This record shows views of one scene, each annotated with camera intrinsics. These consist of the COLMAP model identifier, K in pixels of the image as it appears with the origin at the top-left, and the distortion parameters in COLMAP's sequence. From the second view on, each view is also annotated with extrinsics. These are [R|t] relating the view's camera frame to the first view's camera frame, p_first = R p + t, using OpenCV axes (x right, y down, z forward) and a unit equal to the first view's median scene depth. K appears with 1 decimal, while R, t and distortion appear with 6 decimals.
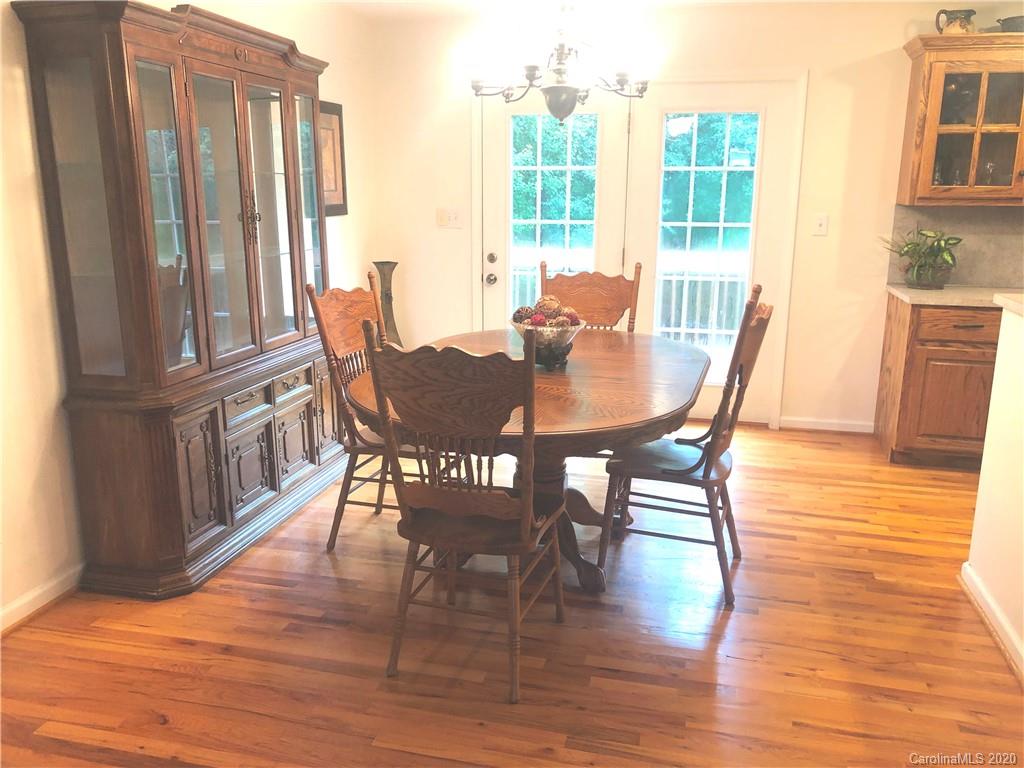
lens RADIAL K [[835.3, 0, 505.5], [0, 835.3, 378.2], [0, 0, 1]] dist [0.031868, -0.036994]
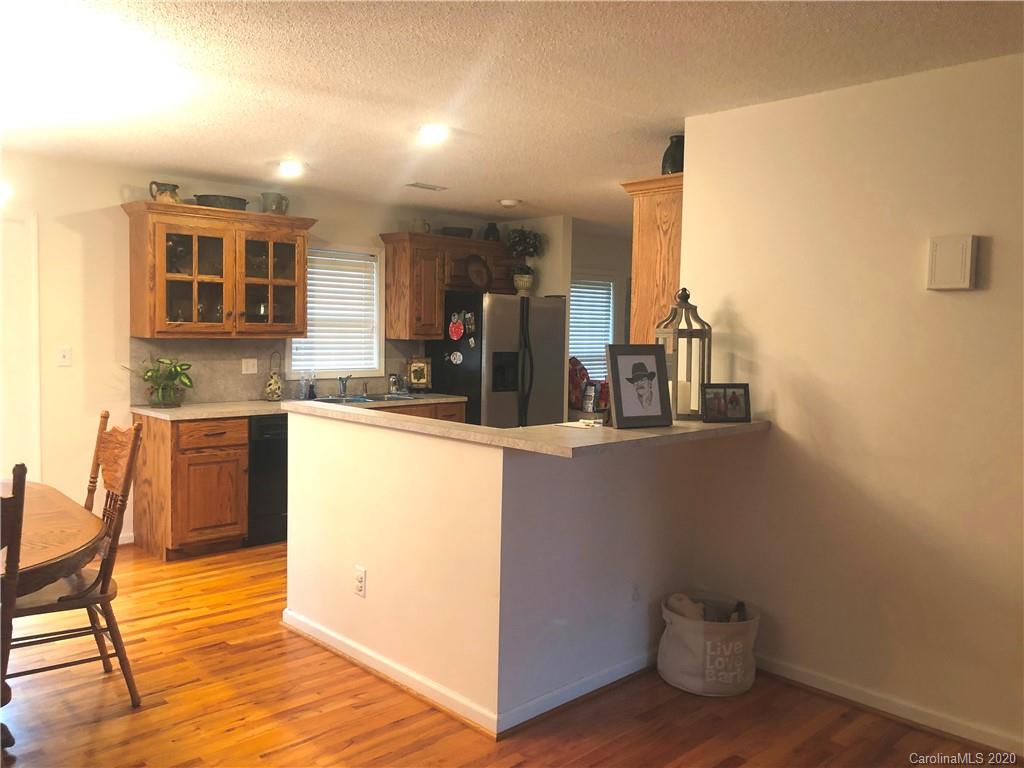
lens RADIAL K [[835.3, 0, 511.3], [0, 835.3, 377.2], [0, 0, 1]] dist [0.031868, -0.036994]
pose [[0.526825, -0.047370, 0.848653, -0.260424], [0.173496, 0.983418, -0.052810, -0.003213], [-0.832079, 0.175059, 0.526307, -0.025613]]
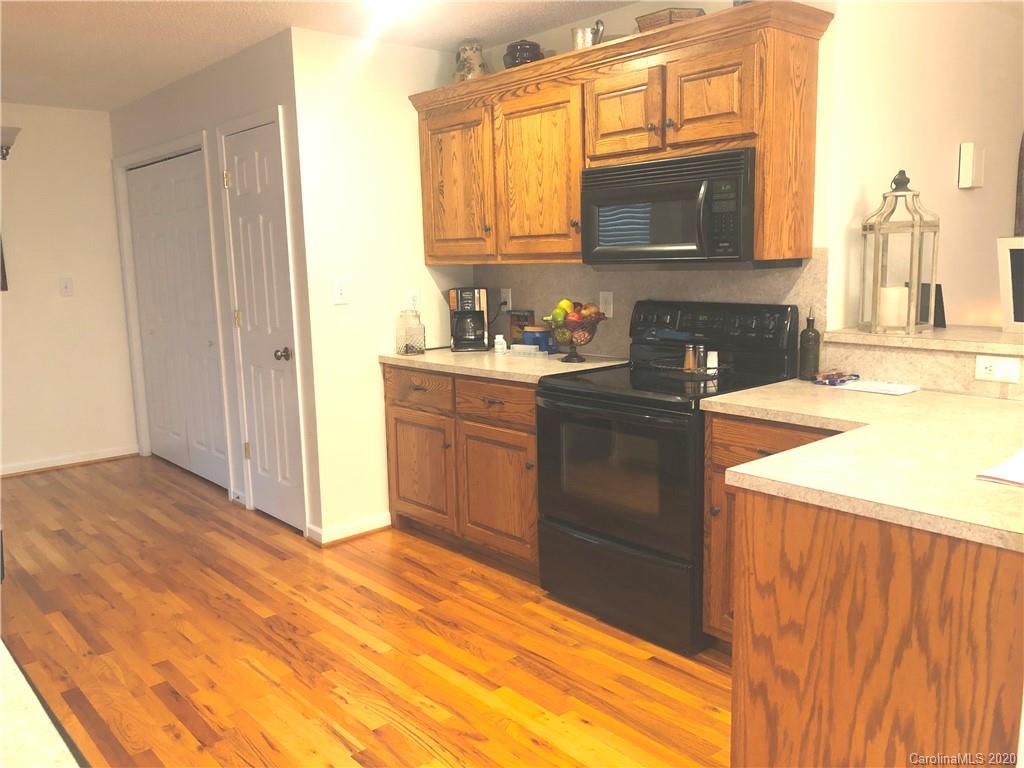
lens RADIAL K [[835.3, 0, 508.0], [0, 835.3, 376.4], [0, 0, 1]] dist [0.031868, -0.036994]
pose [[-0.816239, -0.070310, 0.573420, 0.422587], [0.146772, 0.934762, 0.323541, -0.222099], [-0.558759, 0.348249, -0.752670, 1.031066]]
